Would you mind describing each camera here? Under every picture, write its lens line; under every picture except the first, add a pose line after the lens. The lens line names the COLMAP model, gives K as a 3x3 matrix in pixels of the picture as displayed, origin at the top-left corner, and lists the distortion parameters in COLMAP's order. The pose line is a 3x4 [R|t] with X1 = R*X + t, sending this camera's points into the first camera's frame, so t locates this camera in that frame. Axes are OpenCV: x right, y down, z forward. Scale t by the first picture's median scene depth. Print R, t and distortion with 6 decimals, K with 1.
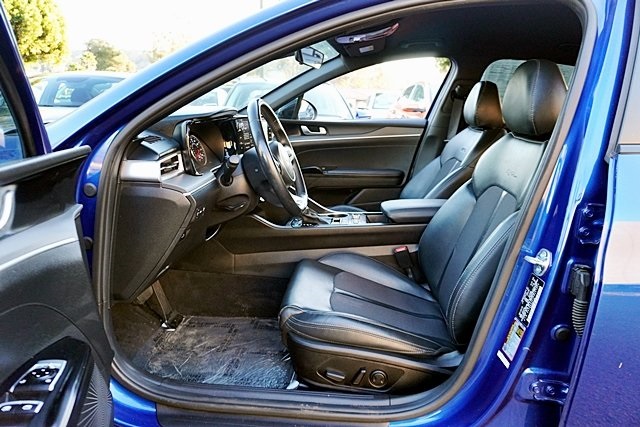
lens RADIAL K [[427.1, 0, 317.7], [0, 427.1, 211.3], [0, 0, 1]] dist [-0.041756, 0.028830]
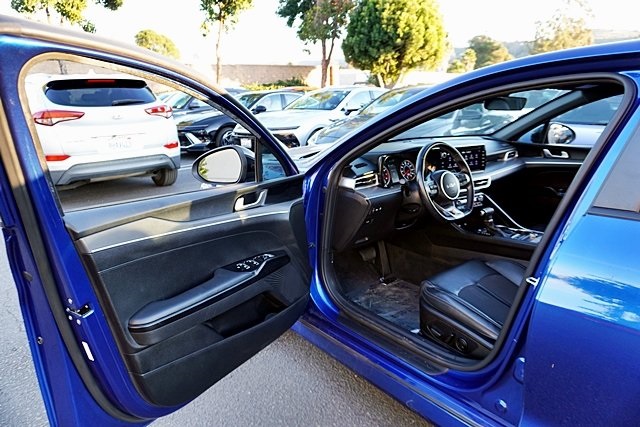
lens RADIAL K [[427.1, 0, 322.2], [0, 427.1, 215.8], [0, 0, 1]] dist [-0.041756, 0.028830]
pose [[0.696476, 0.163990, -0.698590, 0.540705], [-0.144899, 0.985622, 0.086909, -0.064306], [0.702798, 0.040695, 0.710224, -0.261964]]
